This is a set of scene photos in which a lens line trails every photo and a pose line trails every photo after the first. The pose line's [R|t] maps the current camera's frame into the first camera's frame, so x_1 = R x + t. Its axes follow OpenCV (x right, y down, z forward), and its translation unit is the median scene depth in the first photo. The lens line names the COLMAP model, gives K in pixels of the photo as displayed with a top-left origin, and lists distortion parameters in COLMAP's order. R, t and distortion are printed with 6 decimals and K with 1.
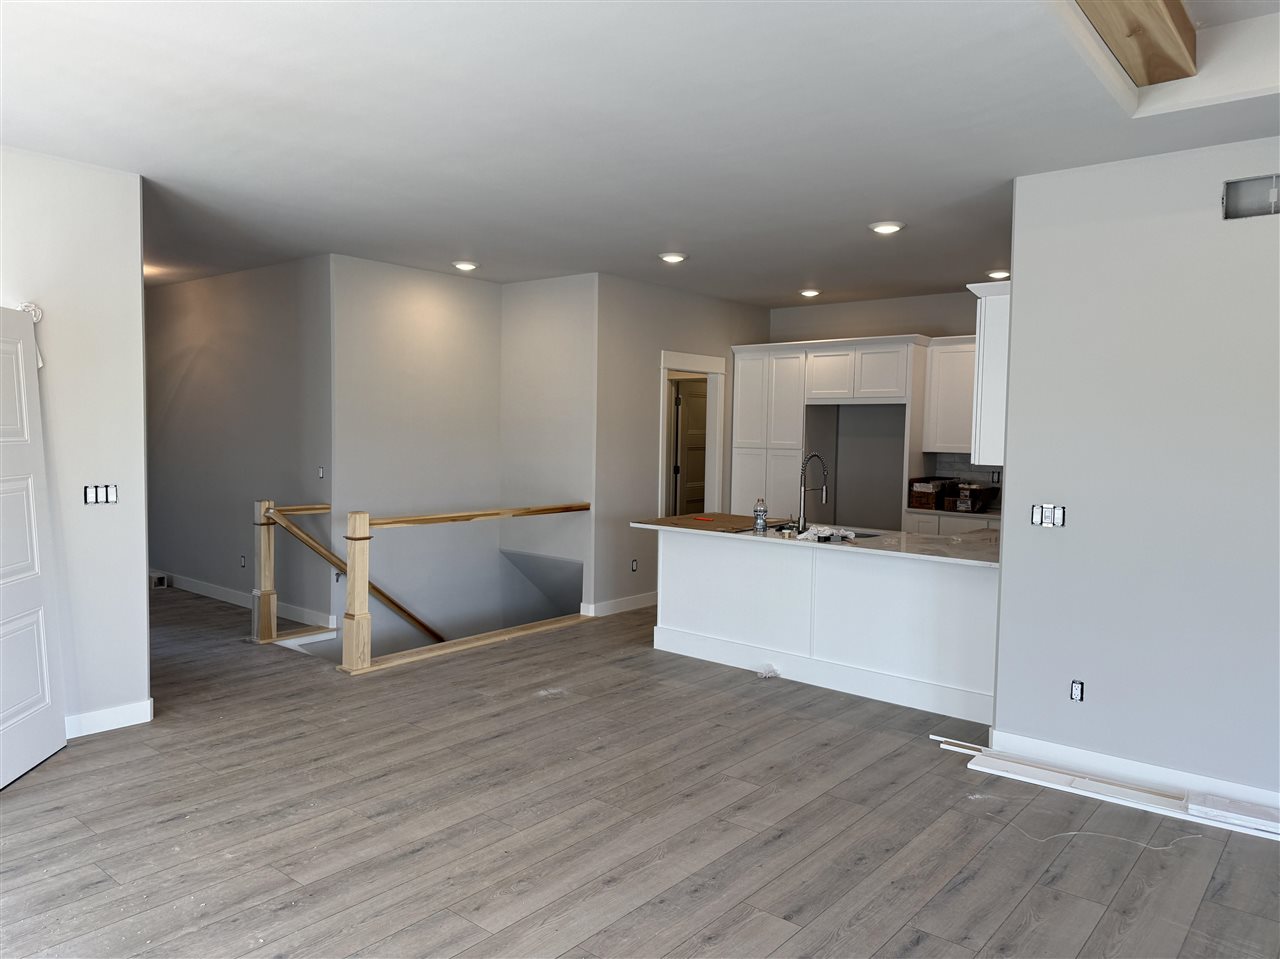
lens RADIAL K [[899.1, 0, 644.5], [0, 899.1, 483.1], [0, 0, 1]] dist [0.046811, -0.054506]
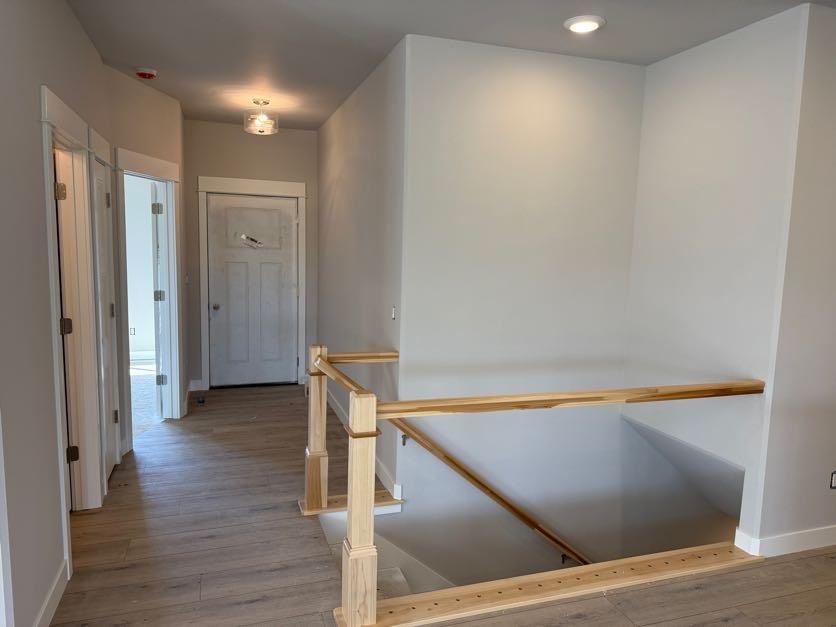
lens RADIAL K [[587.2, 0, 417.0], [0, 587.2, 312.2], [0, 0, 1]] dist [0.046811, -0.054506]
pose [[0.846314, 0.065095, -0.528693, -0.066708], [-0.042683, 0.997601, 0.054503, -0.052319], [0.530972, -0.023560, 0.847062, 0.688789]]
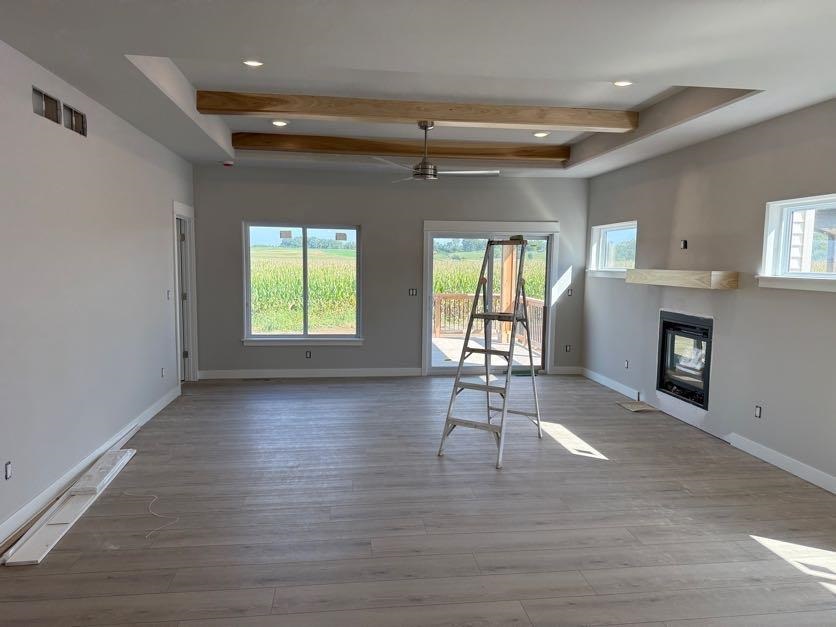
lens RADIAL K [[587.2, 0, 418.2], [0, 587.2, 314.7], [0, 0, 1]] dist [0.046811, -0.054506]
pose [[-0.727281, -0.089903, 0.680426, -0.351741], [0.016282, 0.988845, 0.148056, -0.068106], [-0.686147, 0.118757, -0.717704, 0.918471]]
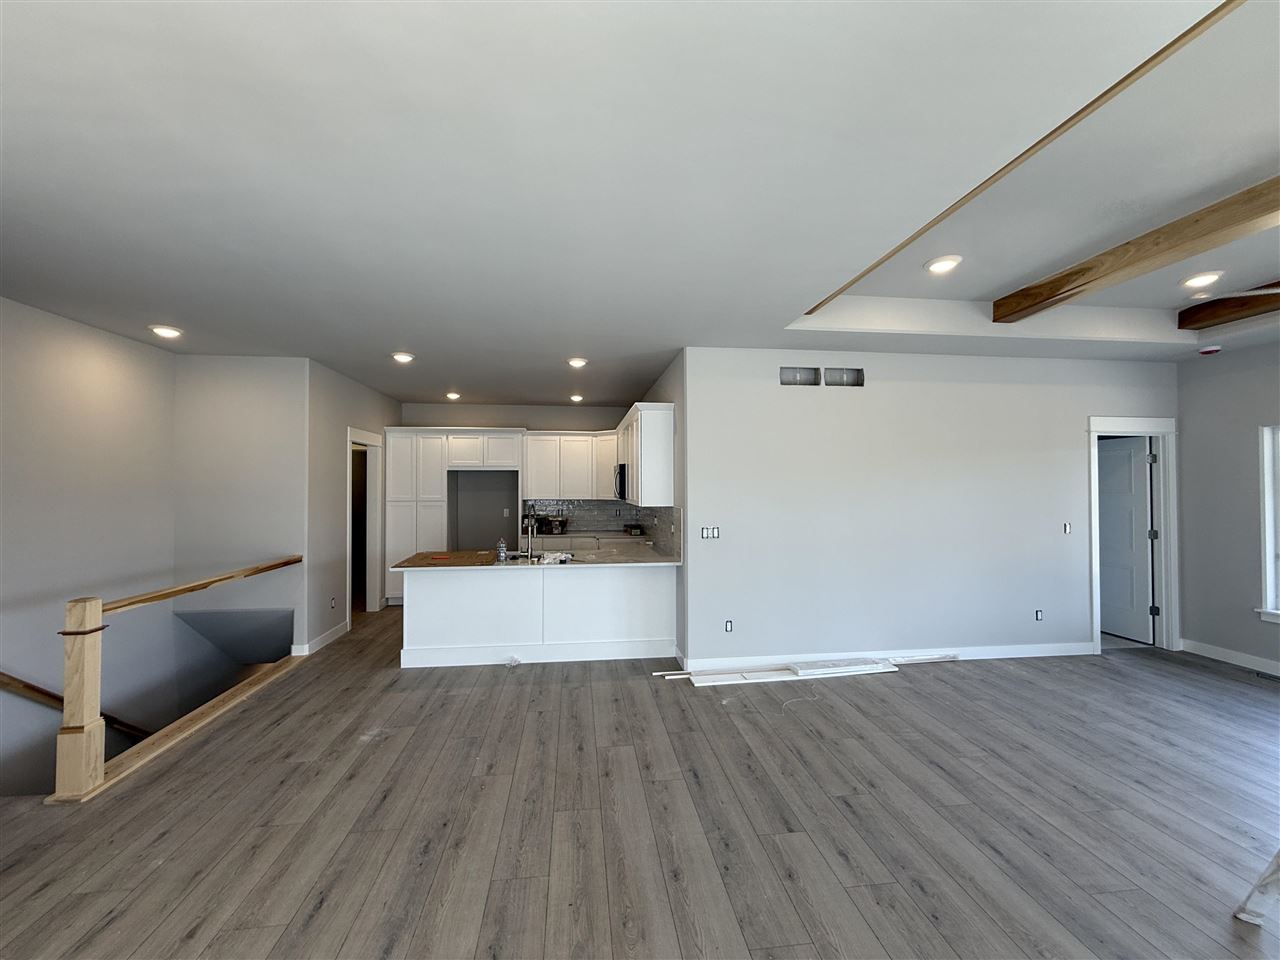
lens RADIAL K [[511.0, 0, 635.7], [0, 511.0, 479.4], [0, 0, 1]] dist [0.000857, -0.000415]
pose [[0.689285, -0.010481, 0.724415, -0.319112], [0.059271, 0.997359, -0.041966, -0.029400], [-0.722062, 0.071863, 0.688086, 0.313105]]
